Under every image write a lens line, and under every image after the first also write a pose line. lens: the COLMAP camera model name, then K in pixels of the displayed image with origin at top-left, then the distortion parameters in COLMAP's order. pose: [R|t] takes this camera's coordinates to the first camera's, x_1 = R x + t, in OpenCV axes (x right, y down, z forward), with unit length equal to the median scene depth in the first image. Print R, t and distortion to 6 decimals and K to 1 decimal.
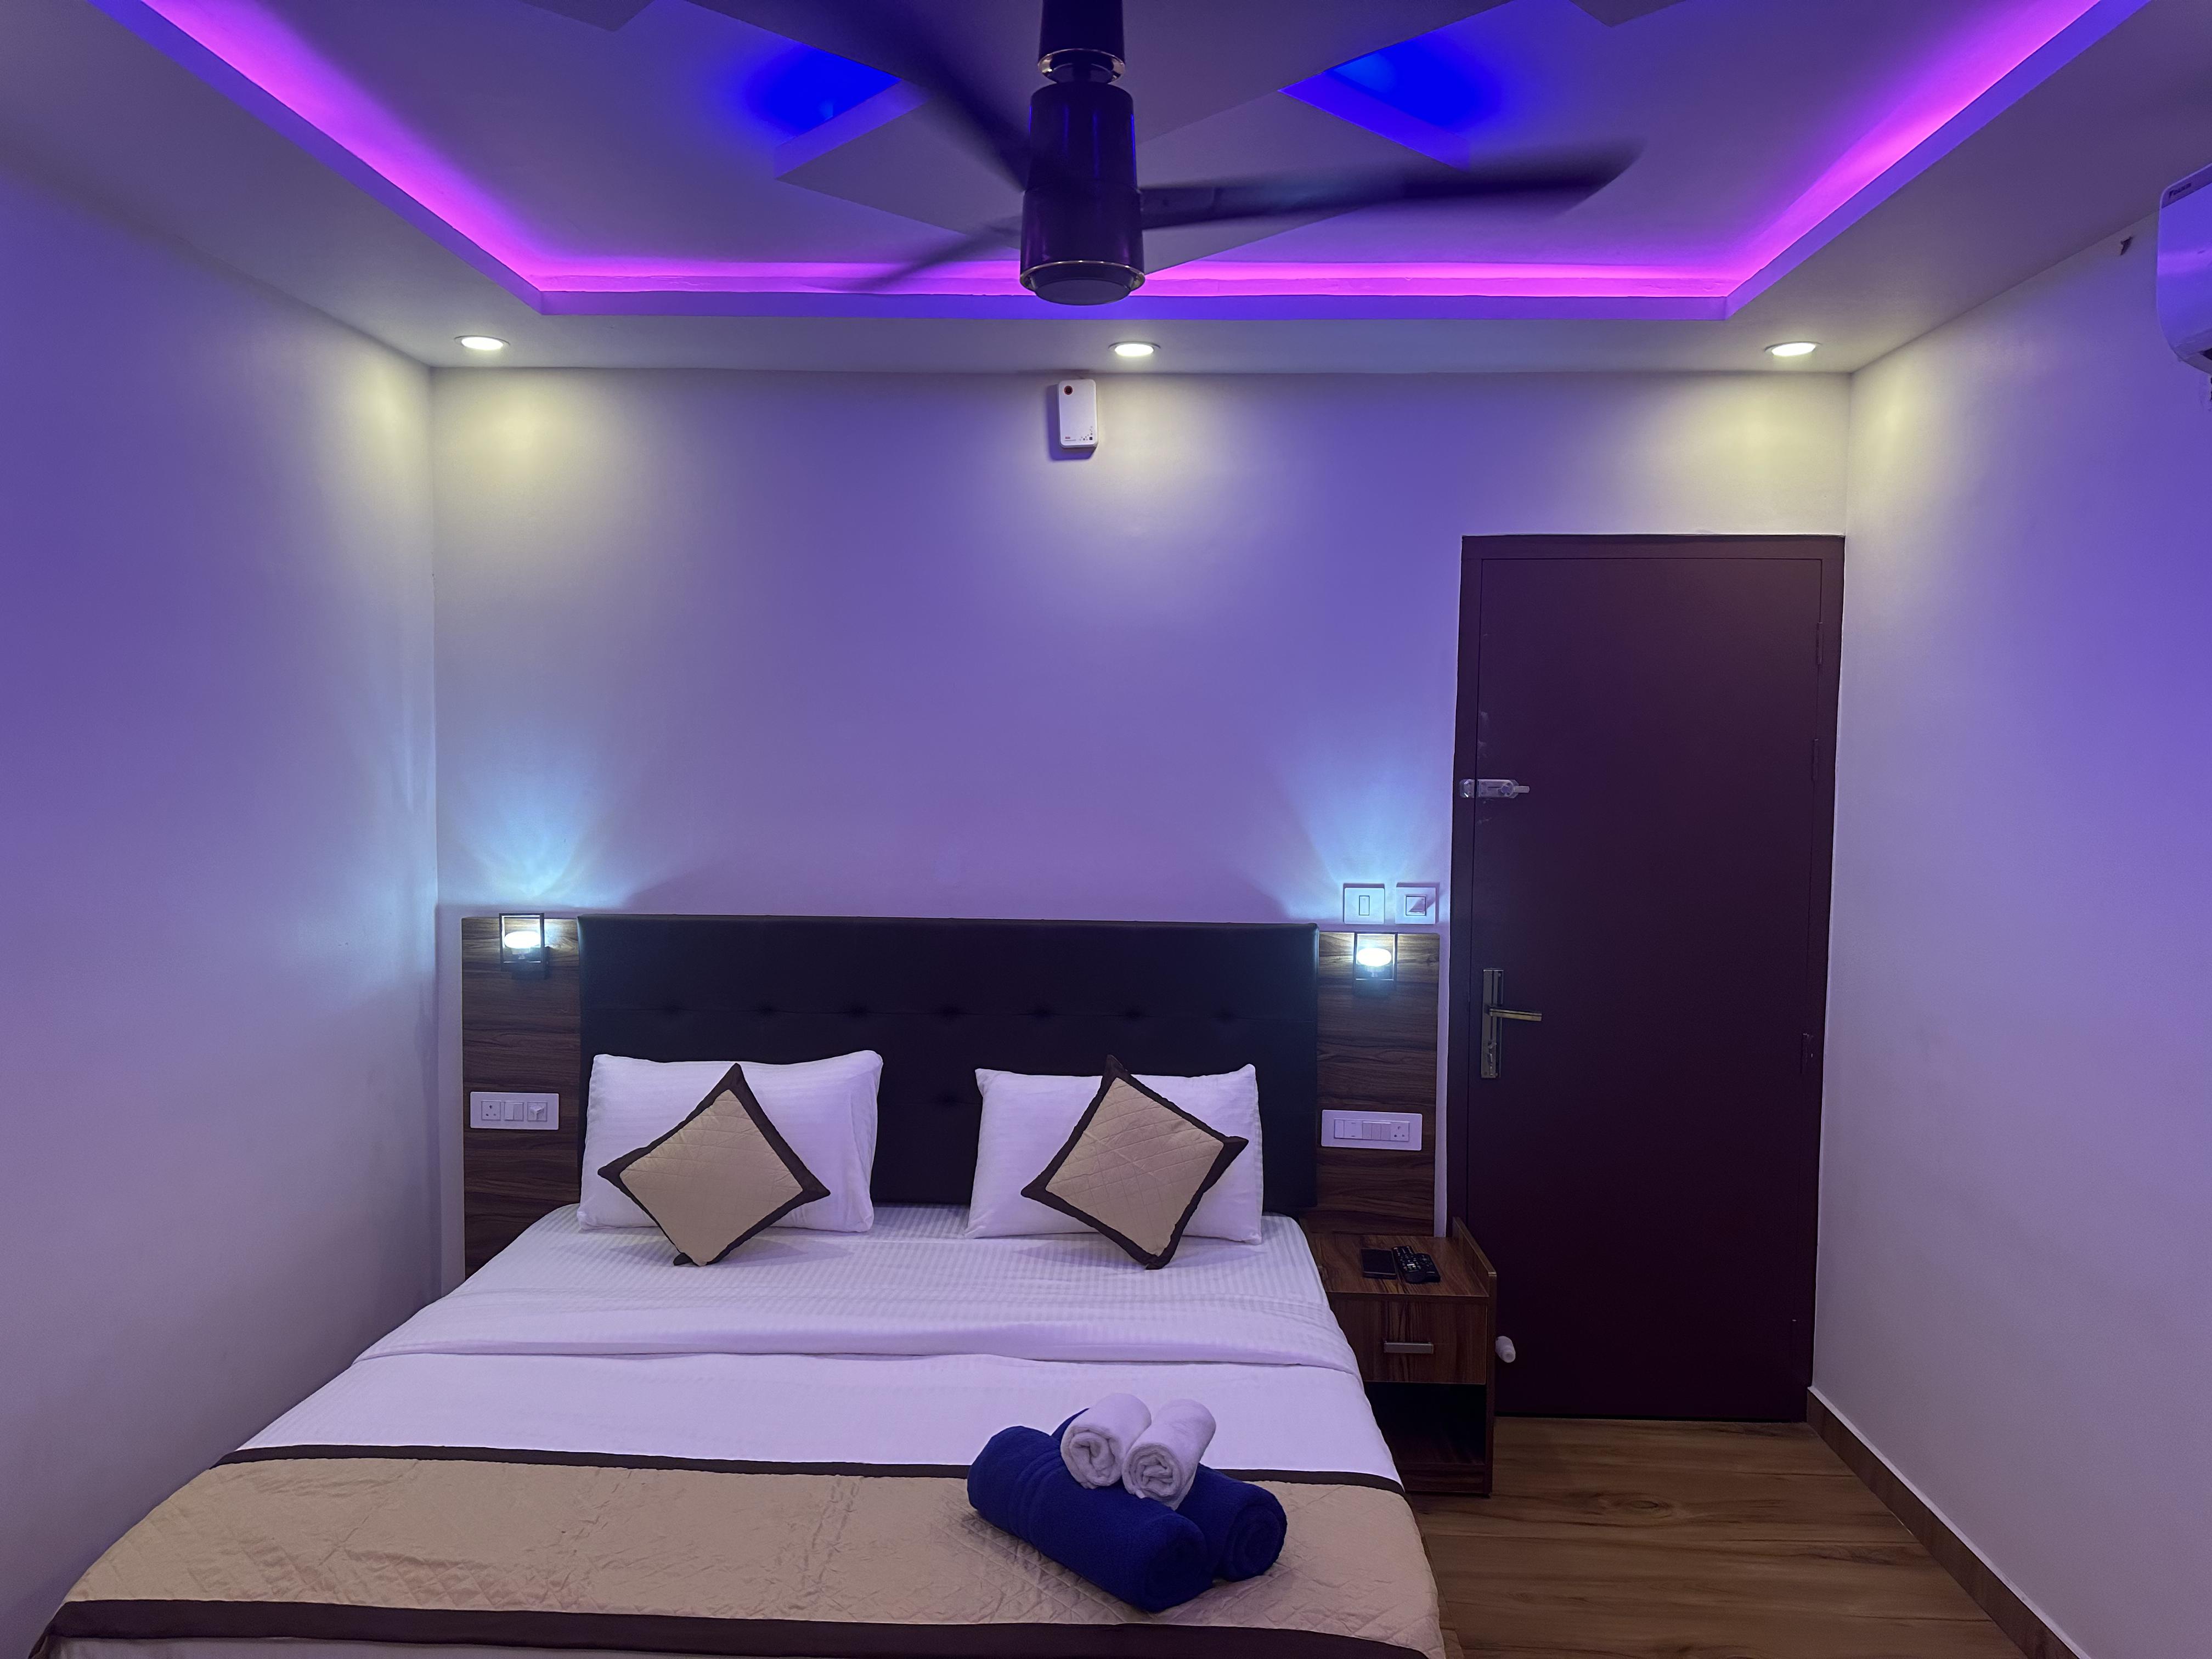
lens RADIAL K [[1445.3, 0, 1045.5], [0, 1445.3, 869.7], [0, 0, 1]] dist [0.119515, -0.217208]
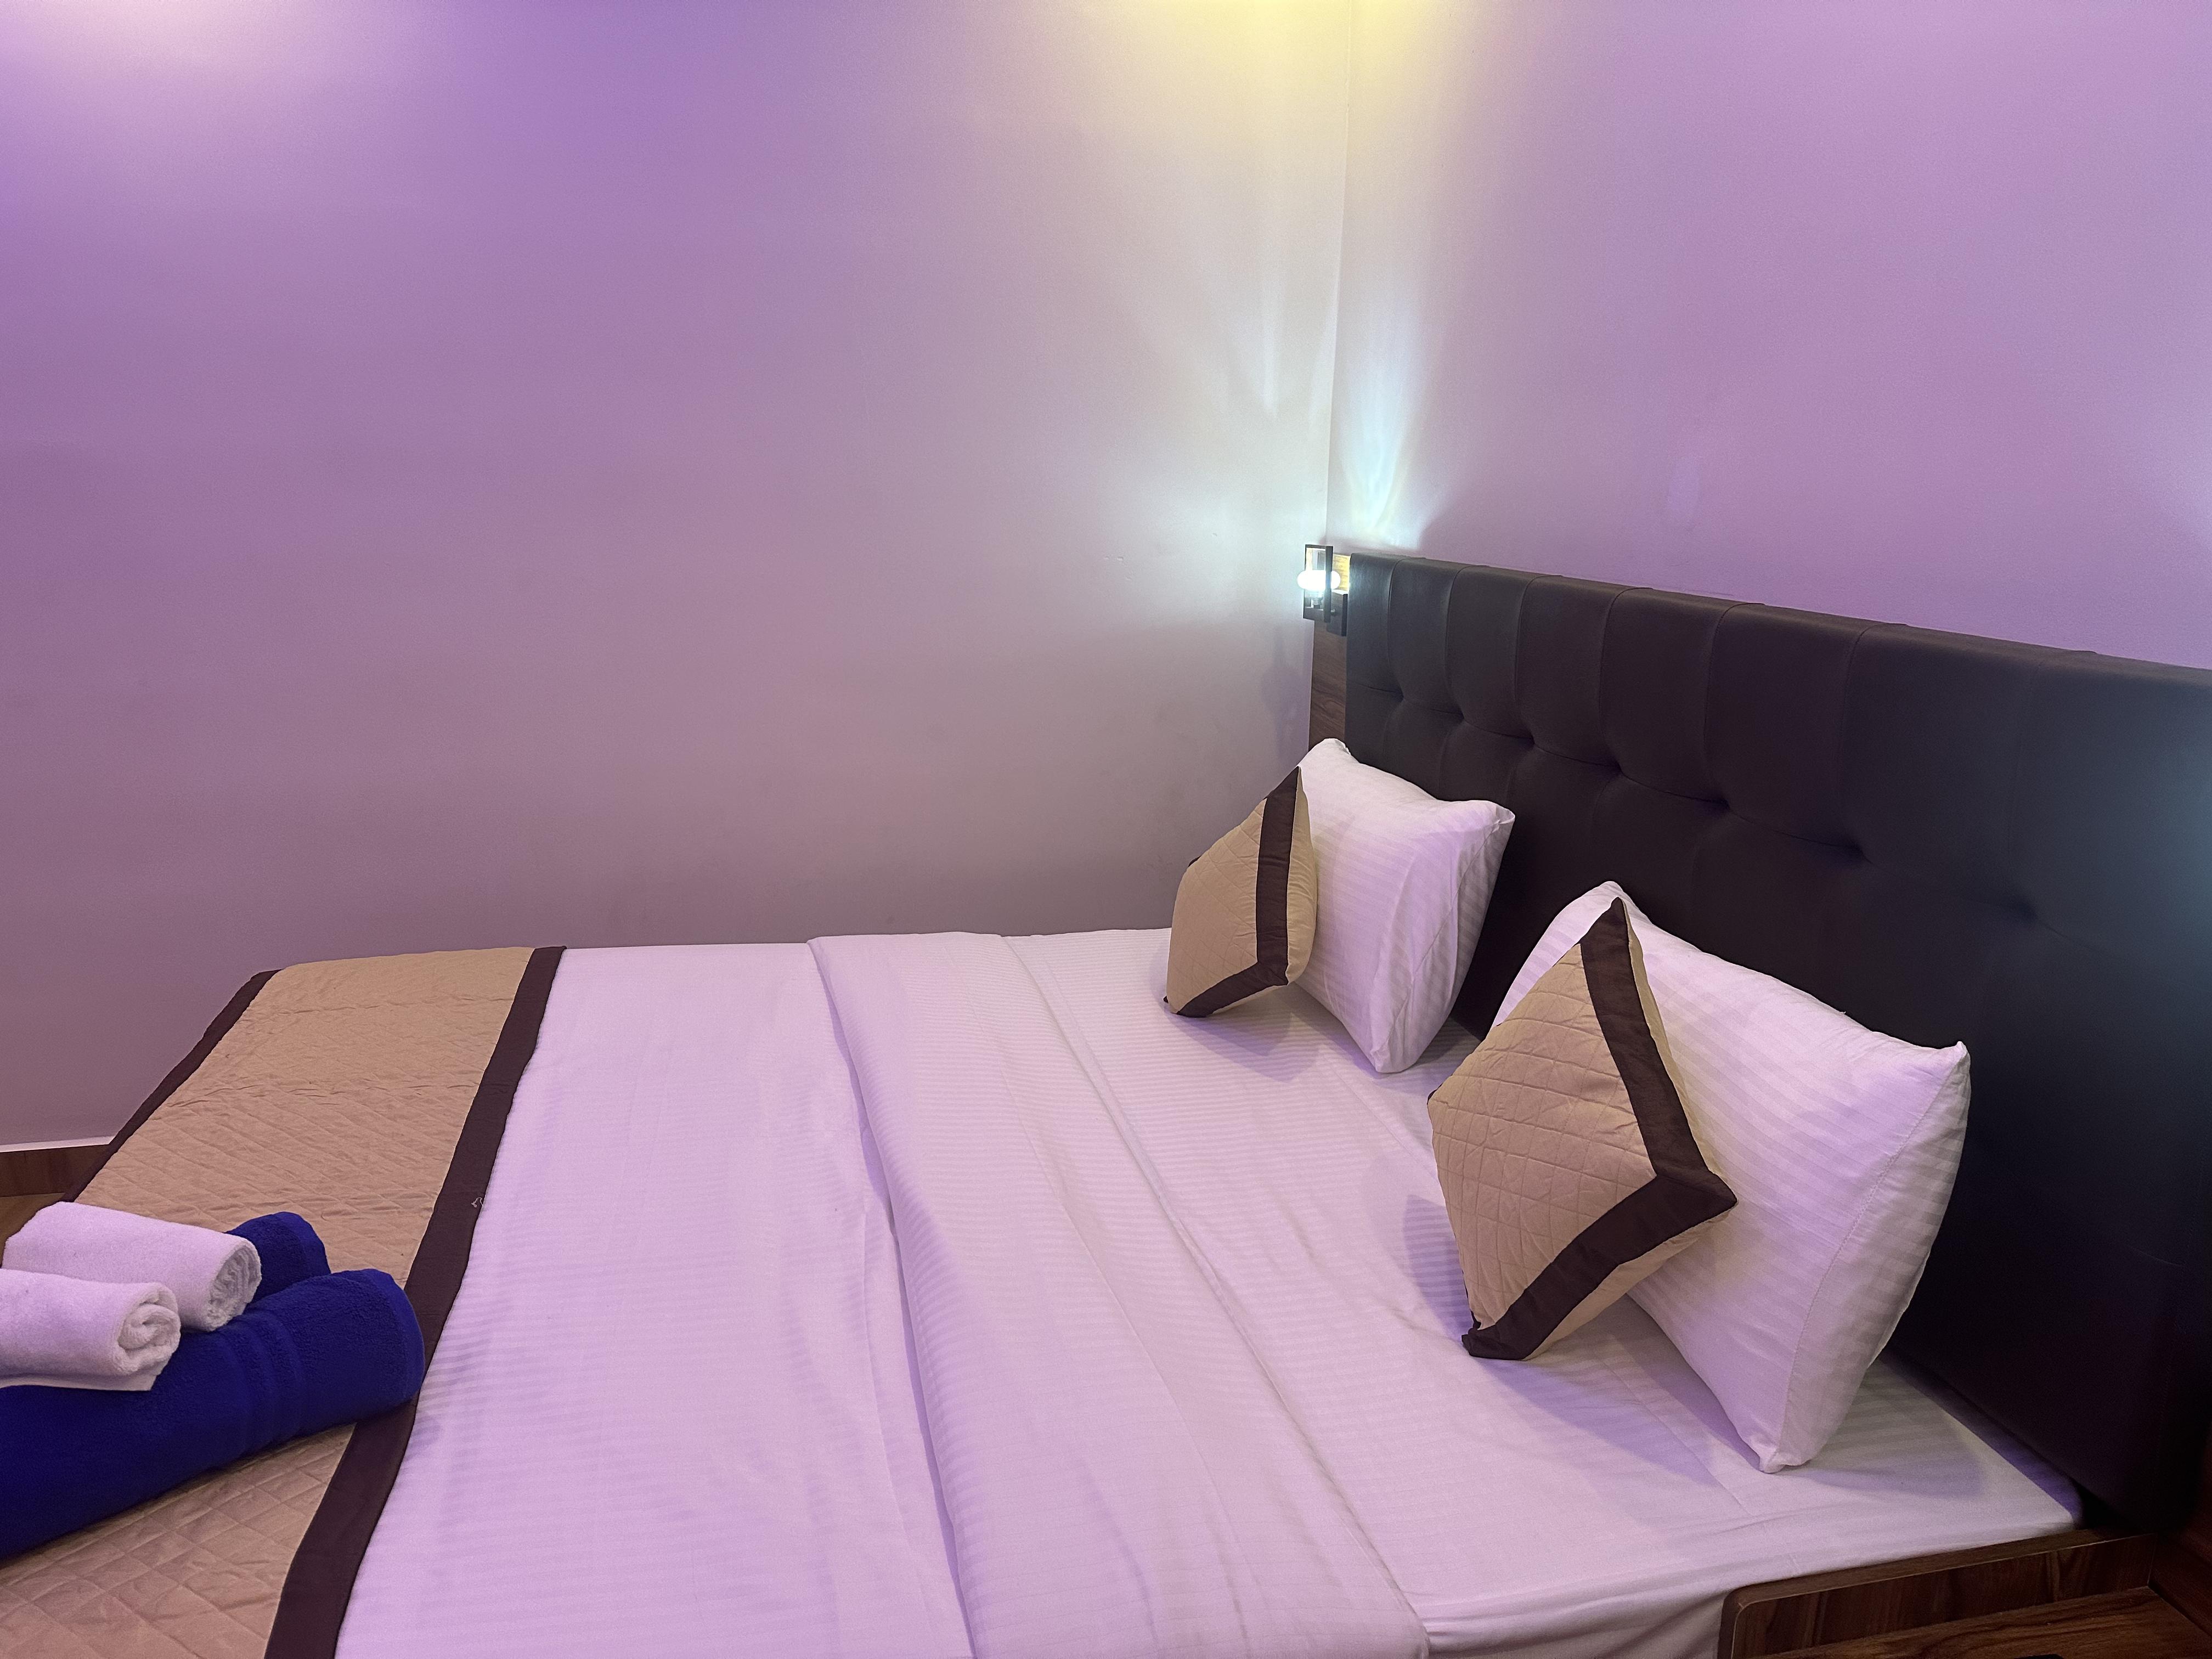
lens RADIAL K [[1516.4, 0, 1106.0], [0, 1516.4, 829.5], [0, 0, 1]] dist [0.071391, -0.097056]
pose [[0.212853, 0.209638, -0.954330, 0.463382], [-0.048112, 0.977776, 0.204057, 0.018237], [0.975899, 0.002481, 0.218208, 0.753138]]
